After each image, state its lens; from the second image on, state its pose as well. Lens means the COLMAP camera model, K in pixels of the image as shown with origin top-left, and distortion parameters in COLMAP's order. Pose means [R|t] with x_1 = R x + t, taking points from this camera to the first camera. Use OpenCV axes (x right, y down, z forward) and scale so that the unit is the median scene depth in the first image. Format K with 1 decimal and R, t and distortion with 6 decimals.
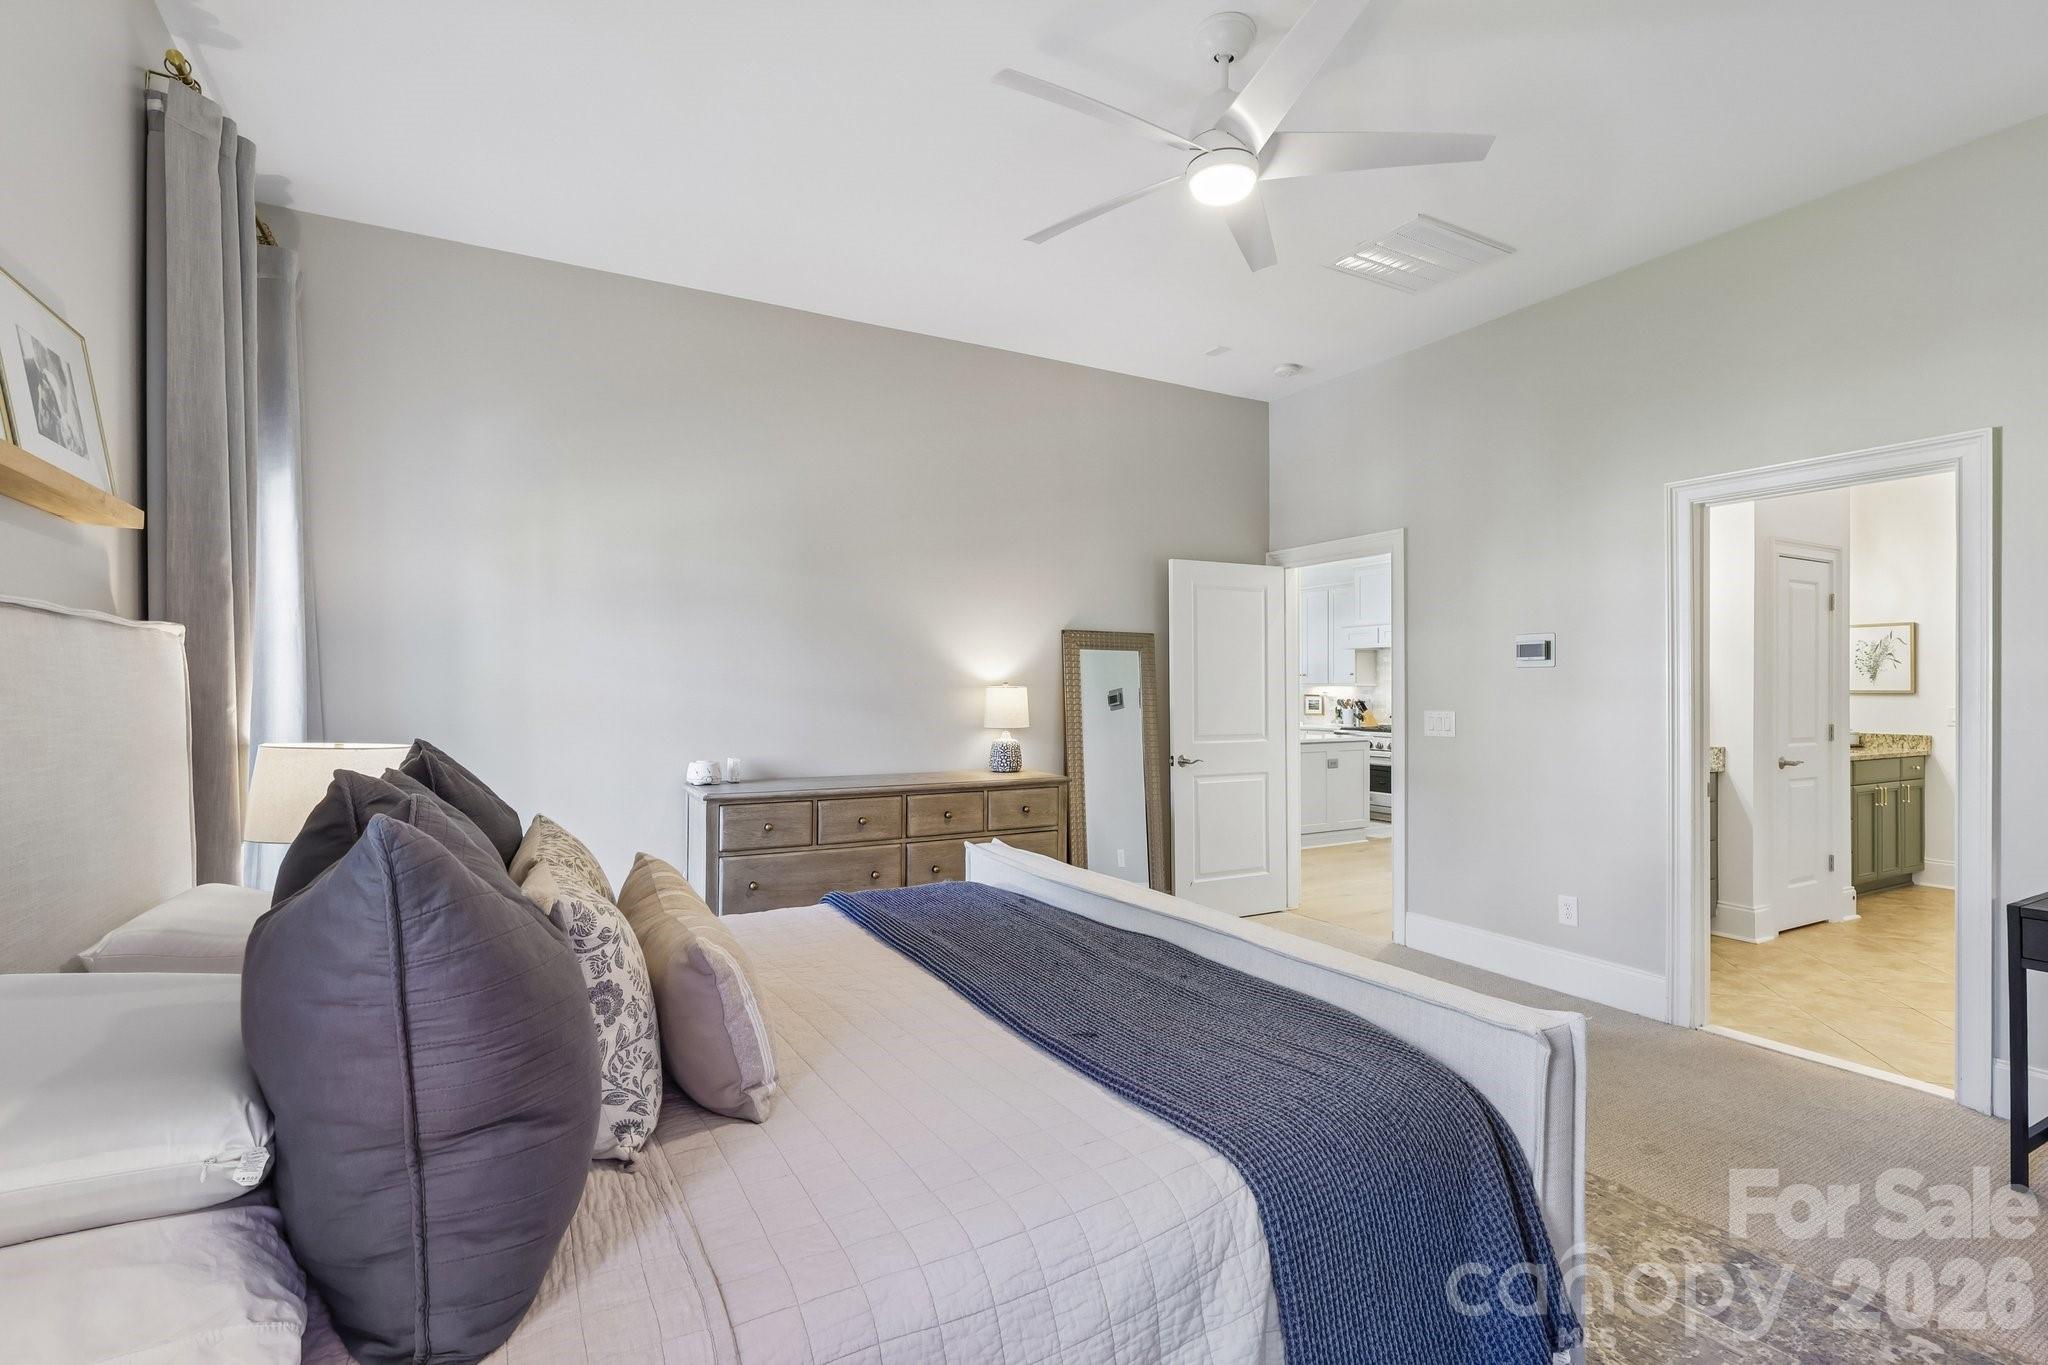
lens RADIAL K [[951.4, 0, 1040.1], [0, 951.4, 690.4], [0, 0, 1]] dist [0.002605, 0.000510]
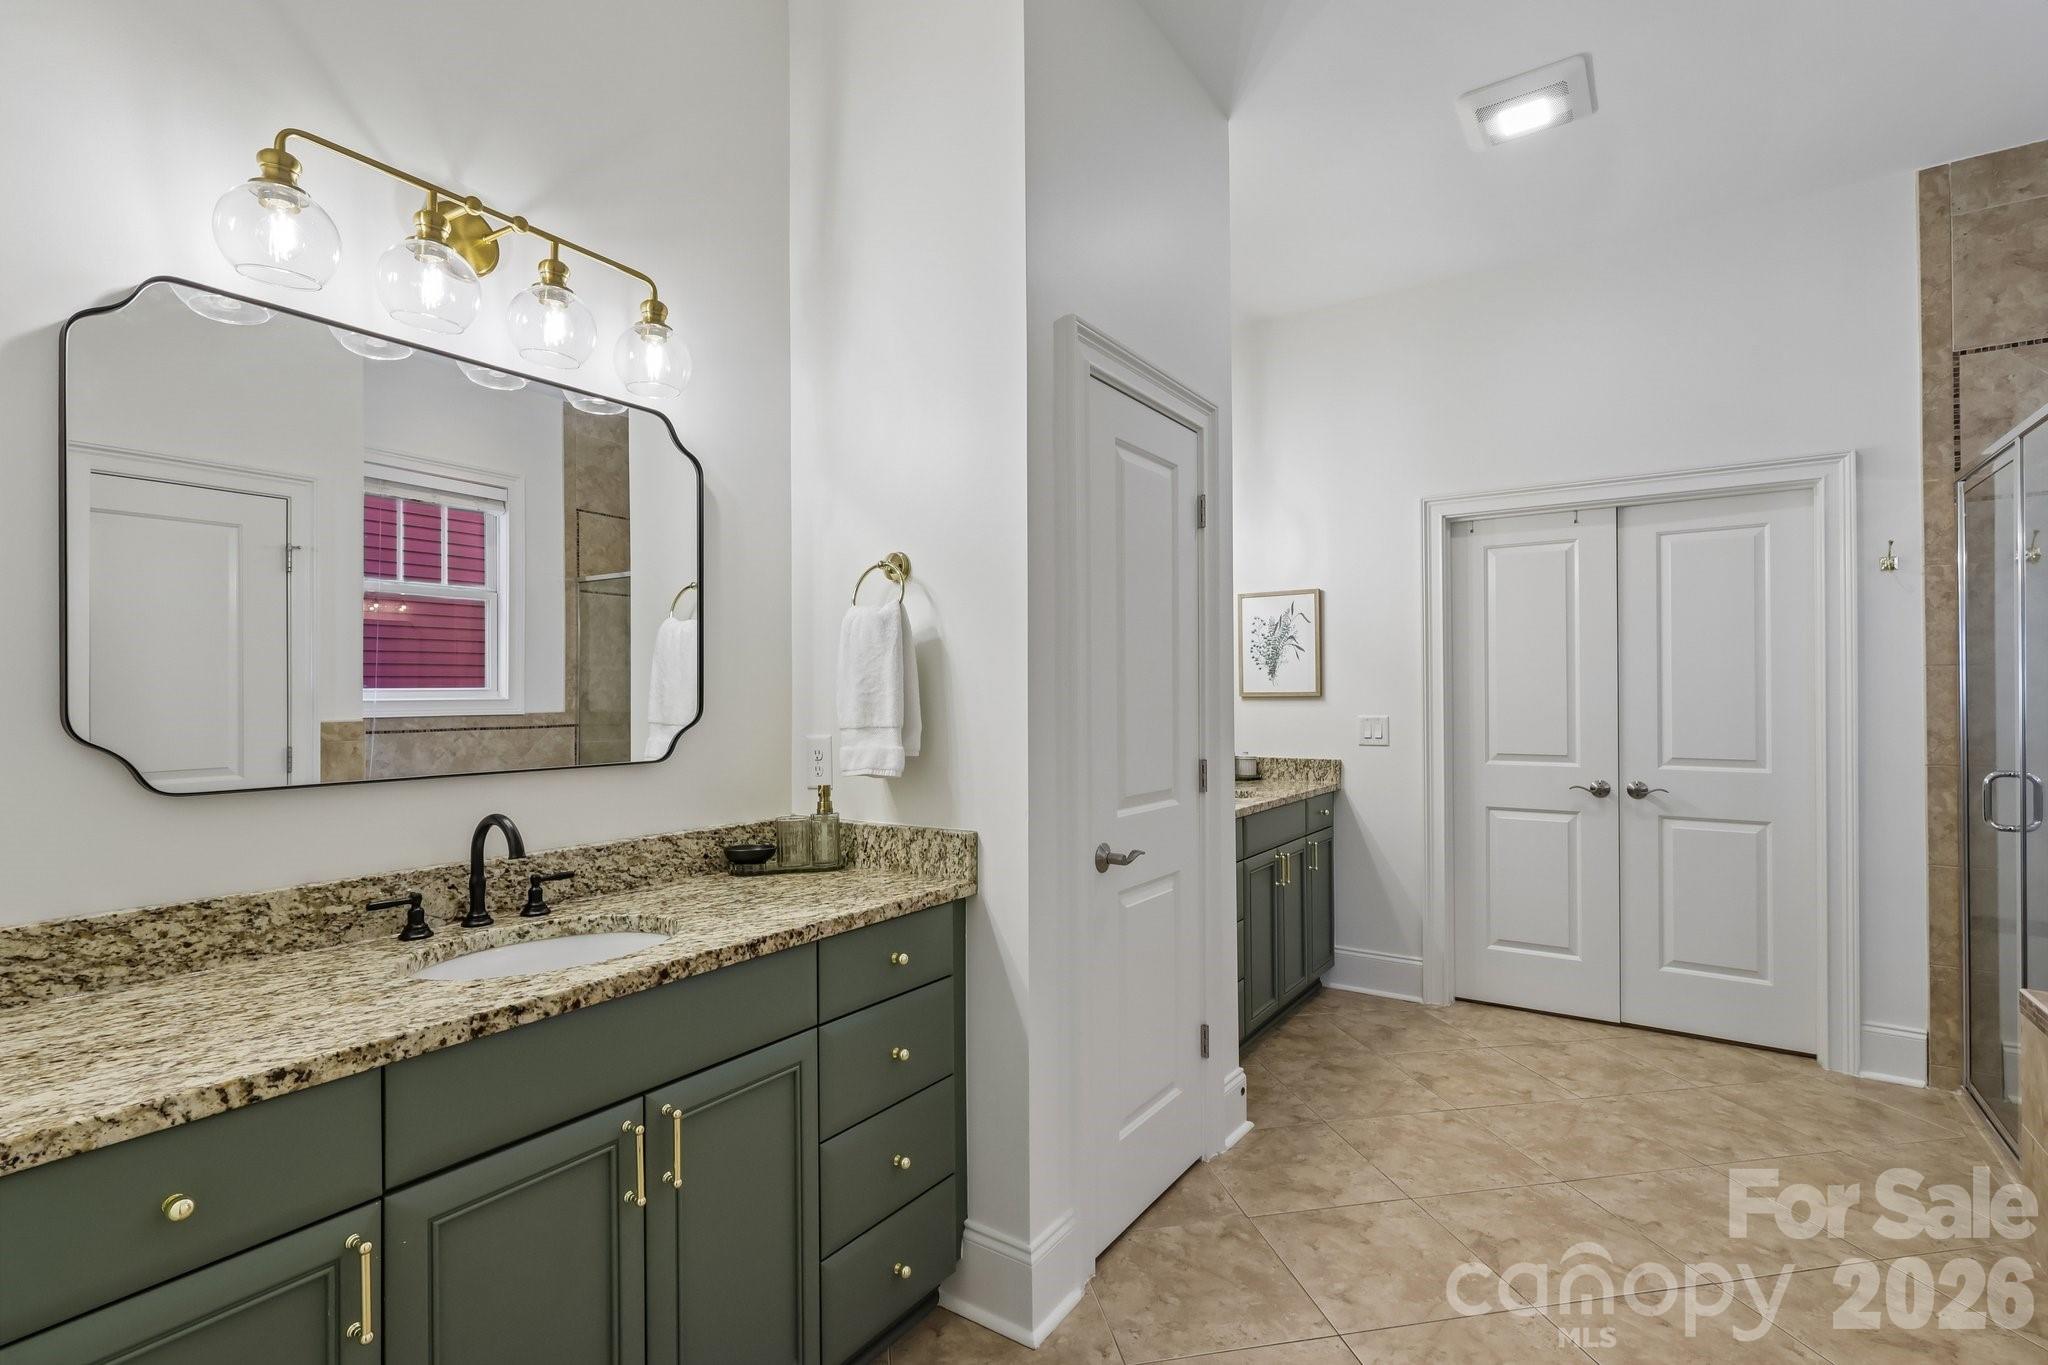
lens RADIAL K [[951.4, 0, 1016.4], [0, 951.4, 689.2], [0, 0, 1]] dist [0.002605, 0.000510]
pose [[0.901053, -0.001488, 0.433706, 0.451975], [0.004745, 0.999968, -0.006426, 0.001518], [-0.433682, 0.007848, 0.901032, 0.509594]]
